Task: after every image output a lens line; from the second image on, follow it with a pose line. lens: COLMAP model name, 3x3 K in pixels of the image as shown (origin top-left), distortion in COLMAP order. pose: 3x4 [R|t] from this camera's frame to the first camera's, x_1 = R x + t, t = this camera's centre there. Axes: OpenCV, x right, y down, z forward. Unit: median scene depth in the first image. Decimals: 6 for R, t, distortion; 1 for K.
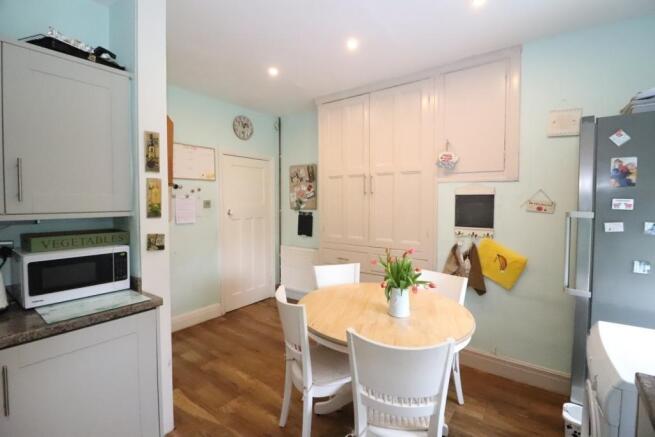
lens RADIAL K [[302.7, 0, 329.4], [0, 302.7, 212.2], [0, 0, 1]] dist [0.000518, -0.015131]
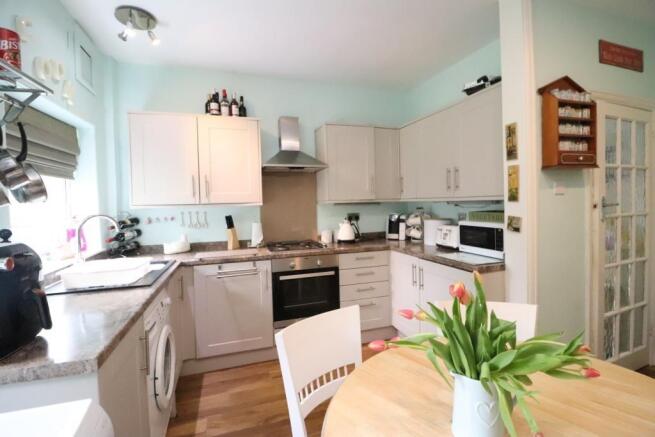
lens RADIAL K [[302.7, 0, 329.4], [0, 302.7, 212.2], [0, 0, 1]] dist [0.000518, -0.015131]
pose [[-0.568258, 0.039478, -0.821903, 0.709070], [-0.007604, 0.998554, 0.053220, 0.004262], [0.822815, 0.036493, -0.567136, 1.089193]]
